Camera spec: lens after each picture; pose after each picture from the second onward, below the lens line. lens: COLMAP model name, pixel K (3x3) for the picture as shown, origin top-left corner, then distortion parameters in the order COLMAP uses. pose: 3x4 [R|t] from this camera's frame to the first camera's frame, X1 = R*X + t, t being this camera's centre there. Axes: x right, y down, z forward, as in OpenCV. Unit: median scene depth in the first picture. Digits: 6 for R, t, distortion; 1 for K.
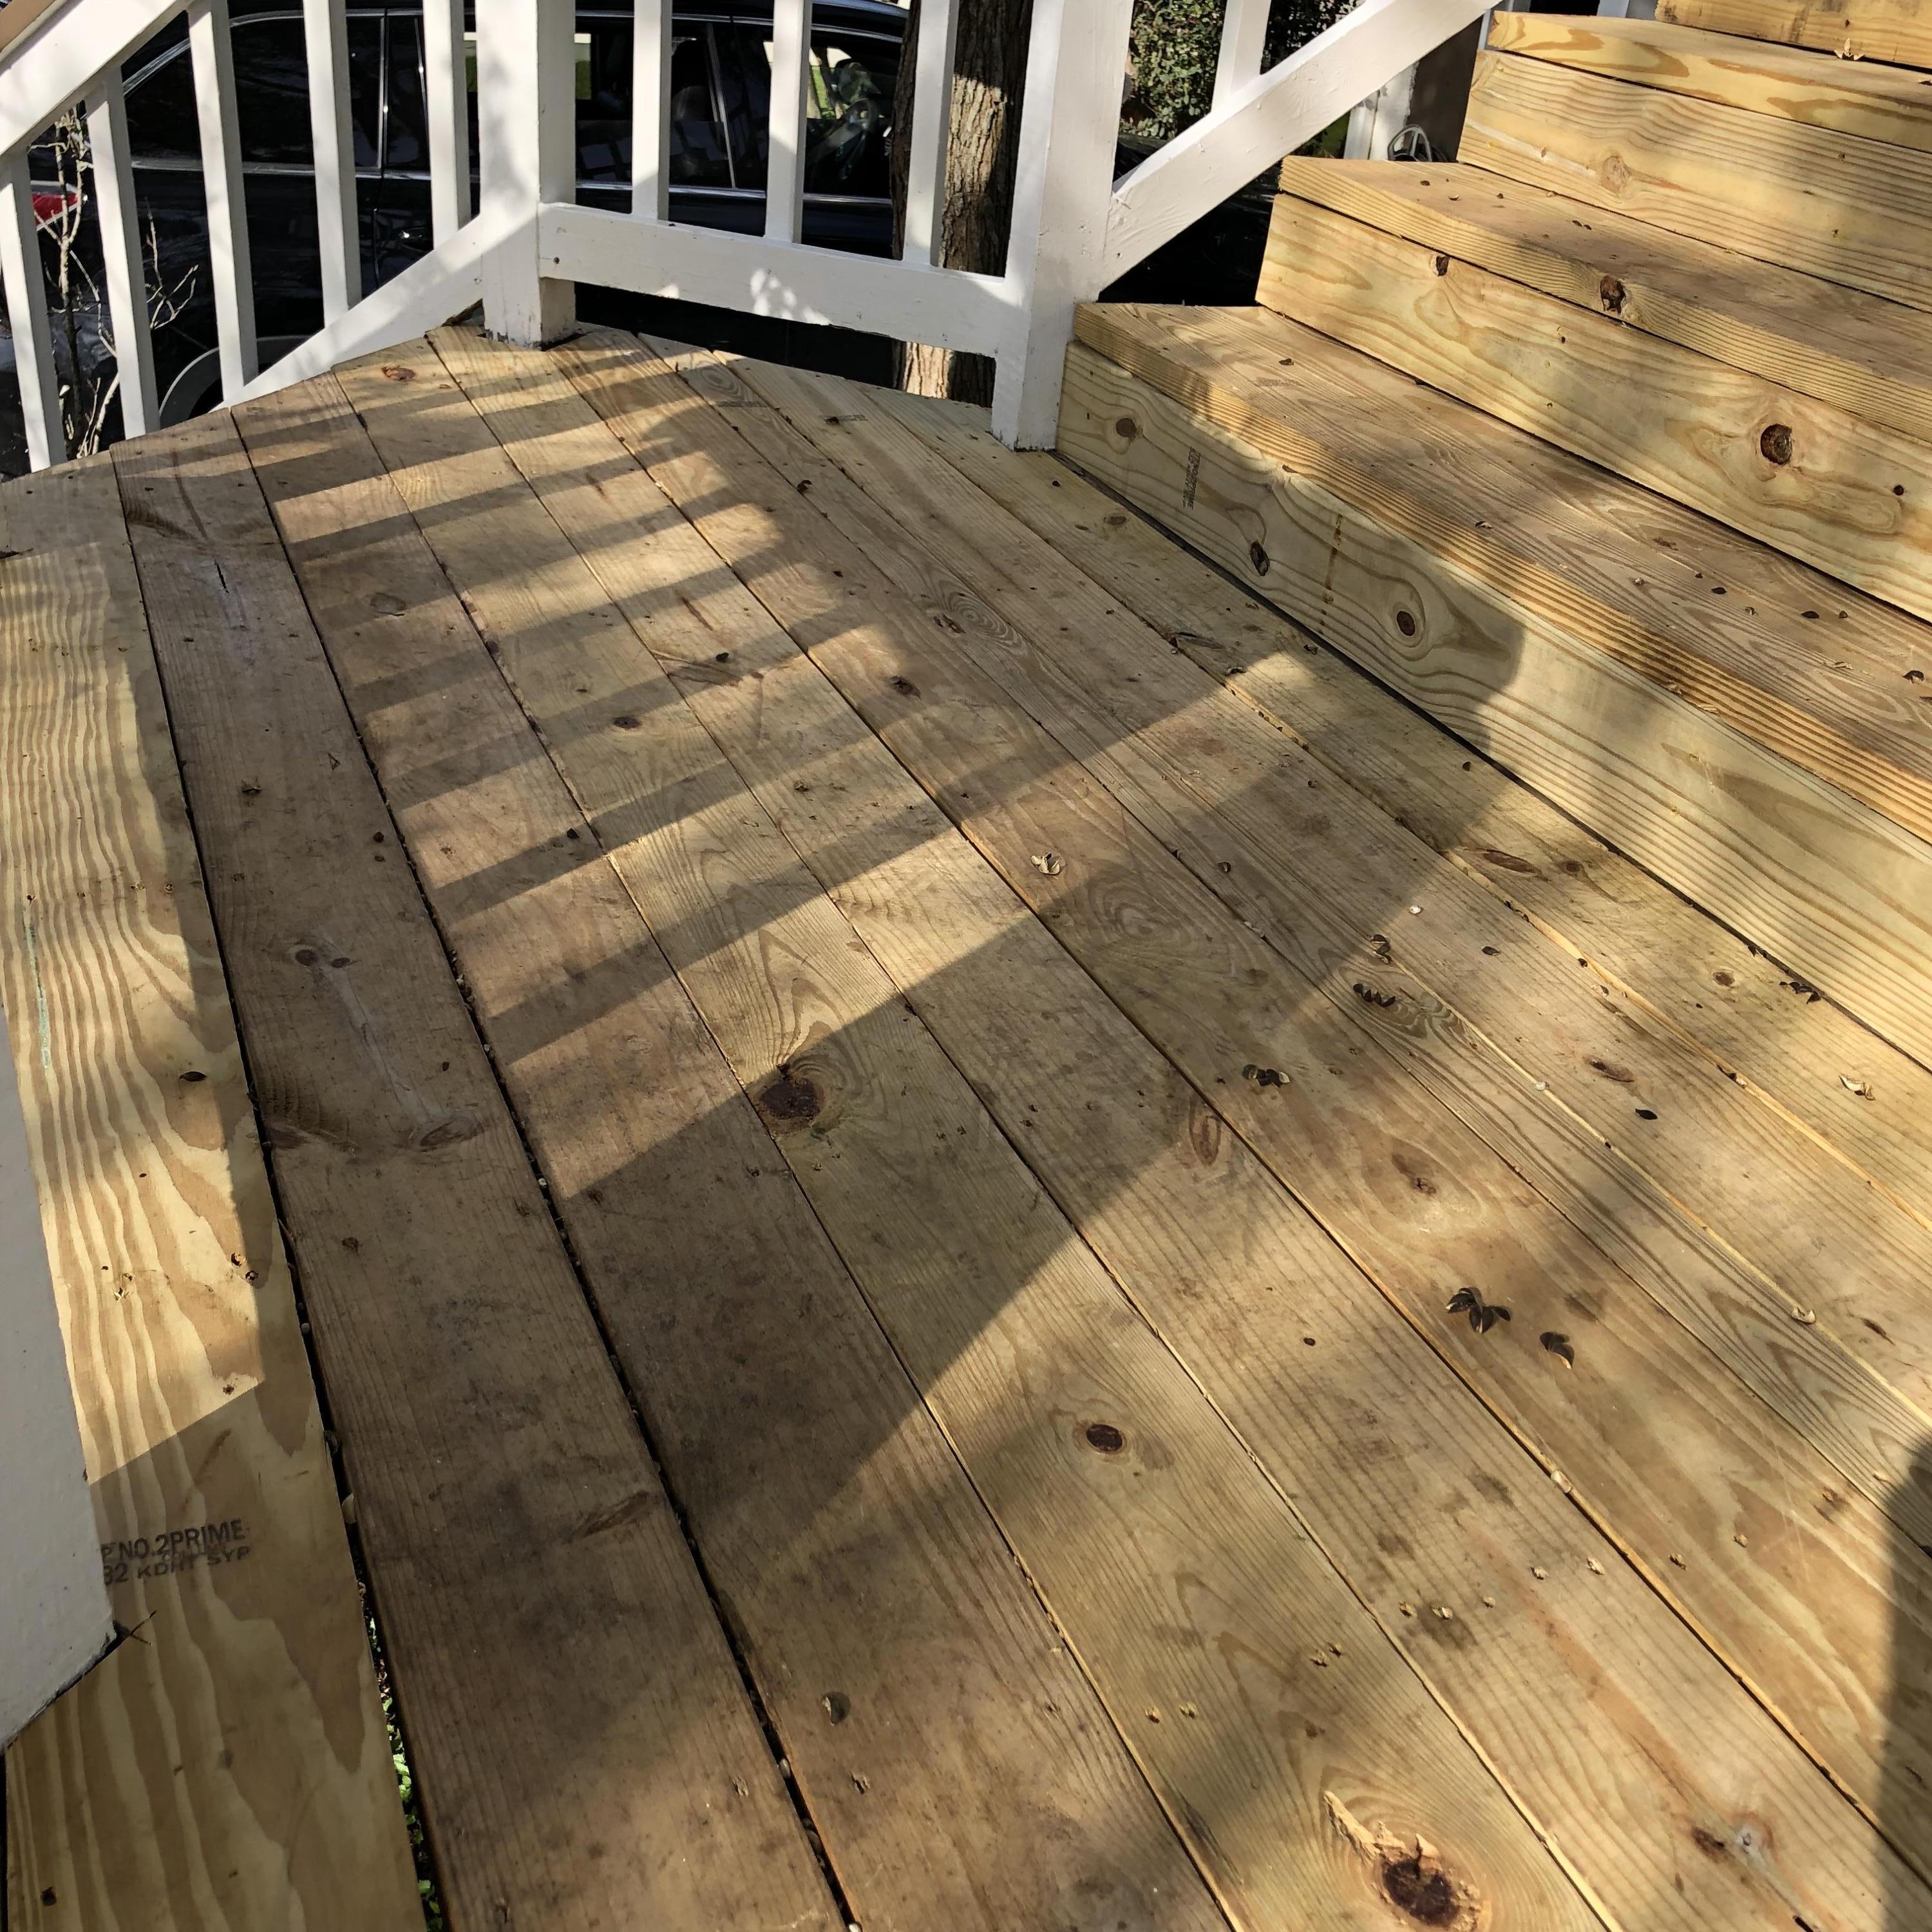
lens RADIAL K [[2154.1, 0, 965.7], [0, 2154.1, 966.8], [0, 0, 1]] dist [0.022451, 0.000000]
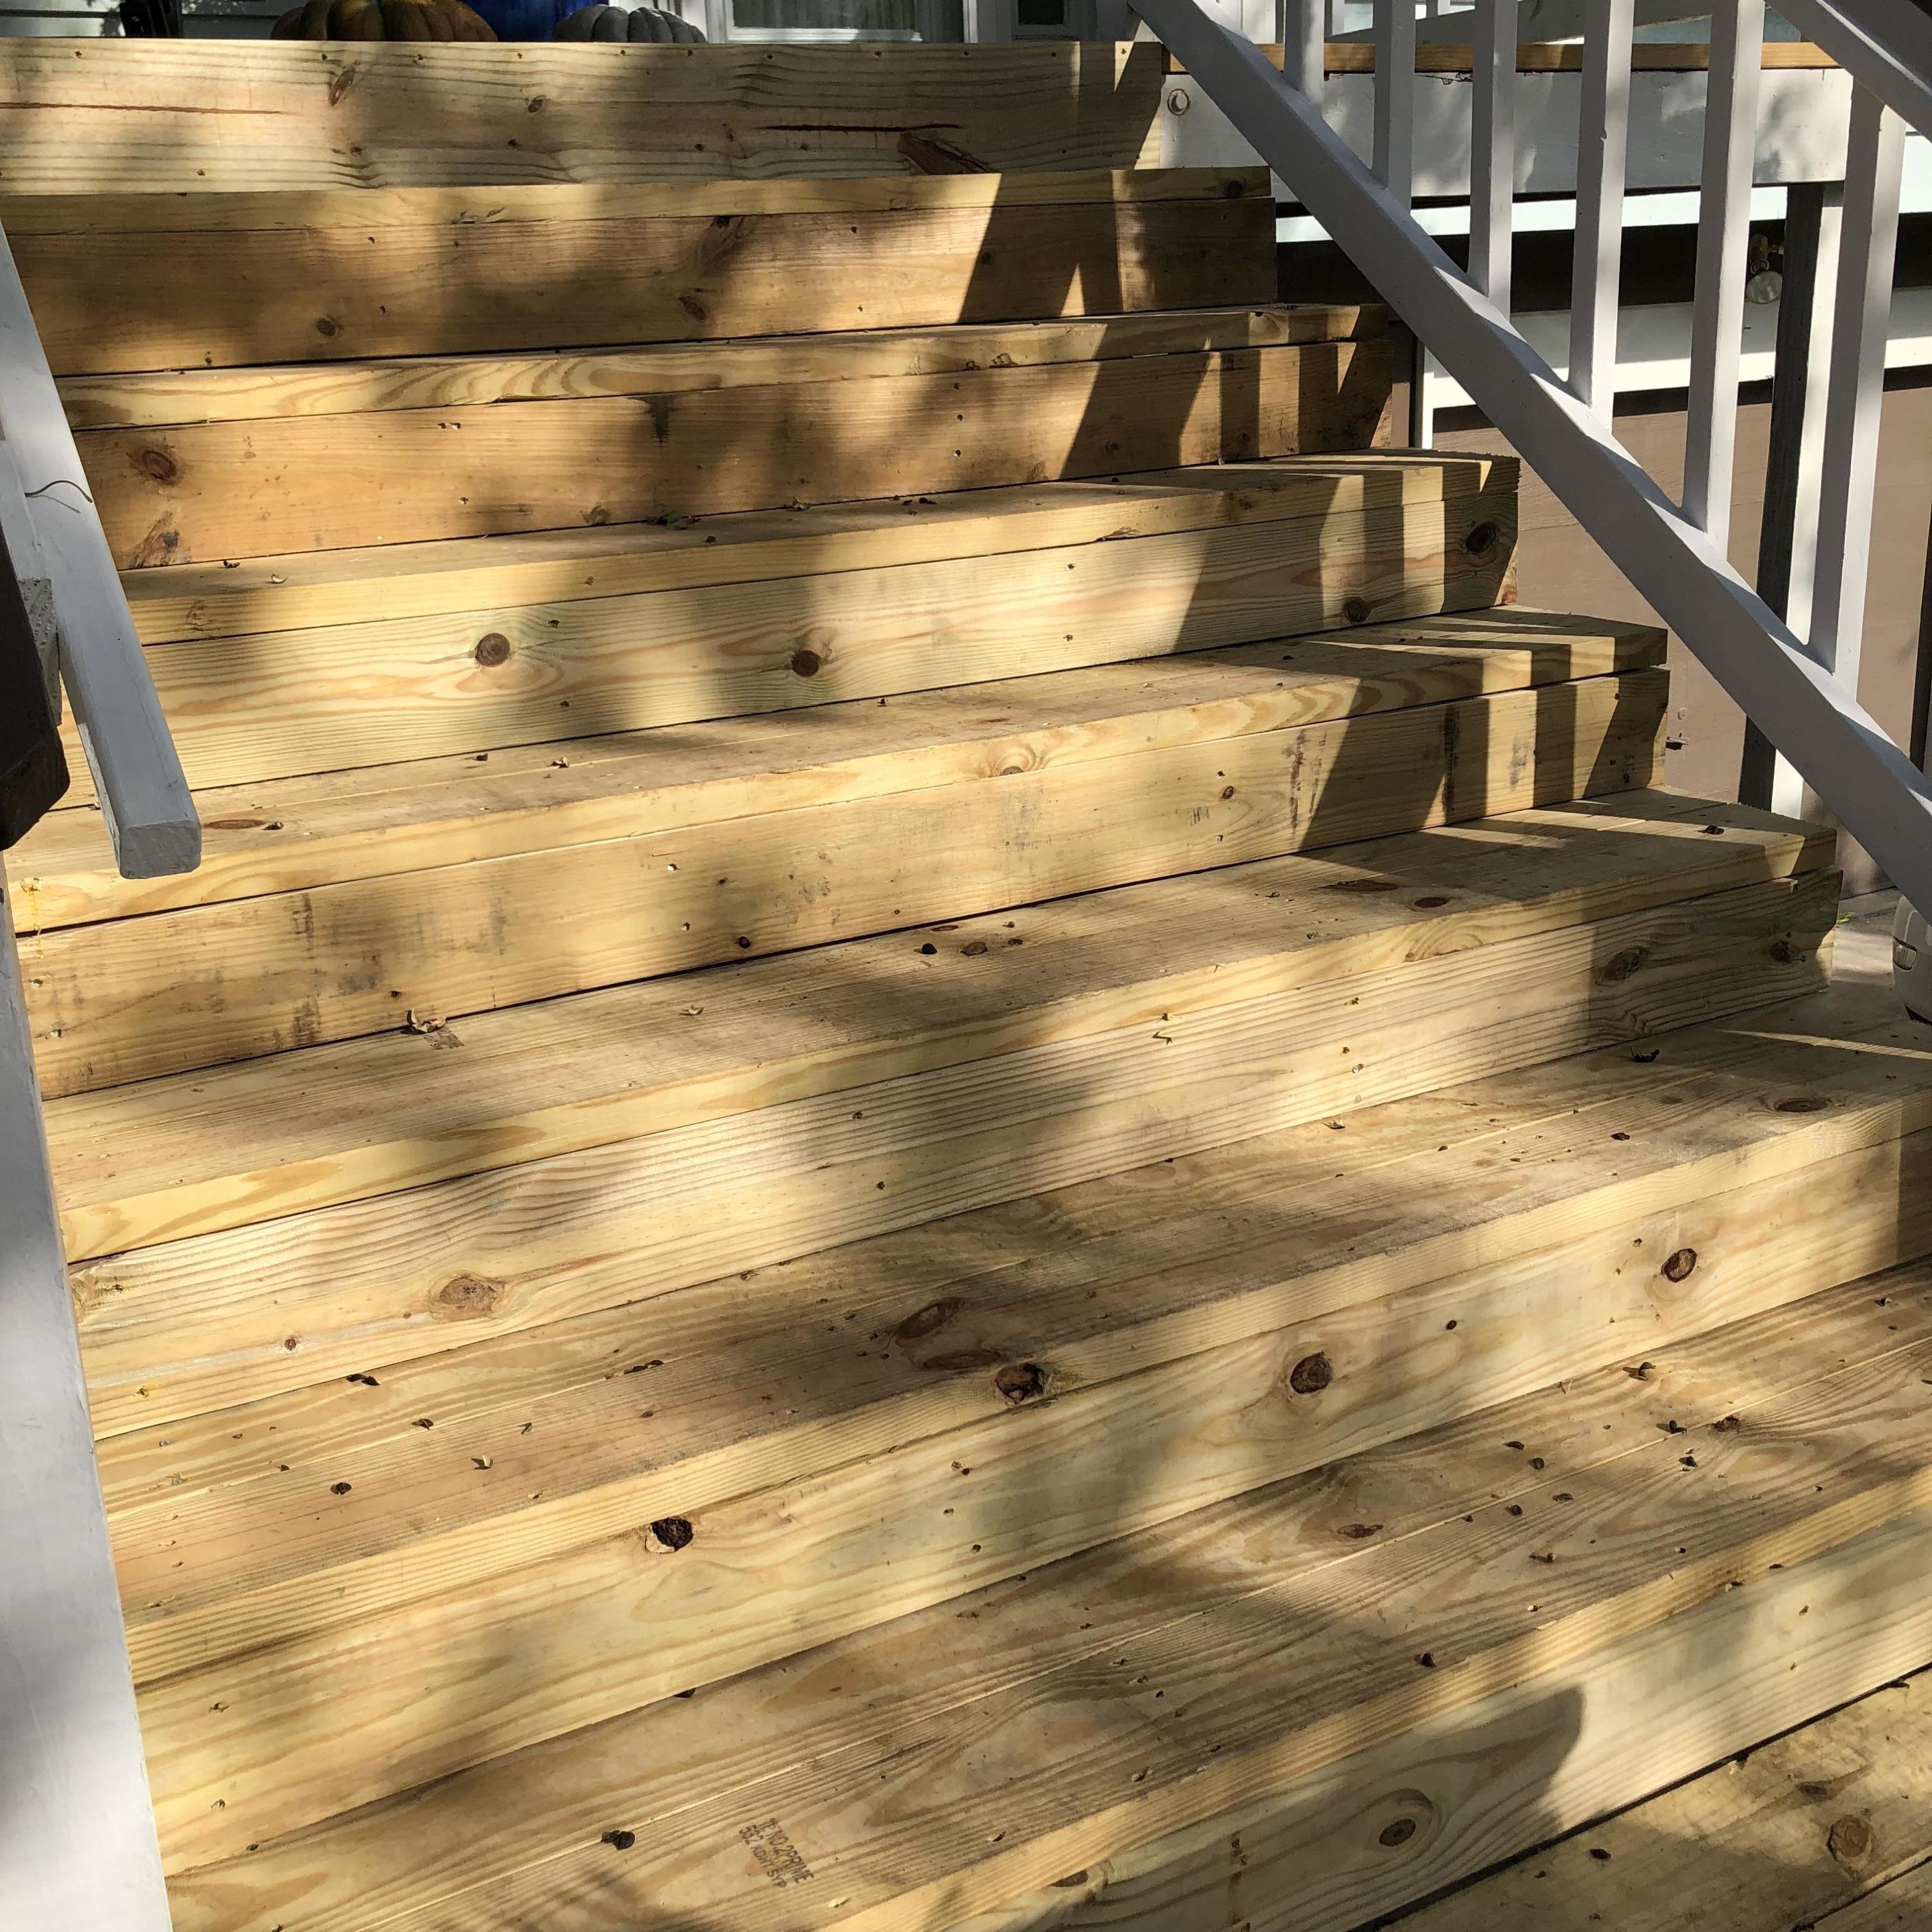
lens RADIAL K [[2154.1, 0, 967.2], [0, 2154.1, 964.5], [0, 0, 1]] dist [0.022451, 0.000000]
pose [[-0.110058, -0.378379, 0.919085, -0.348079], [0.504732, 0.775322, 0.379634, -0.743536], [-0.856232, 0.505673, 0.105650, 0.891246]]
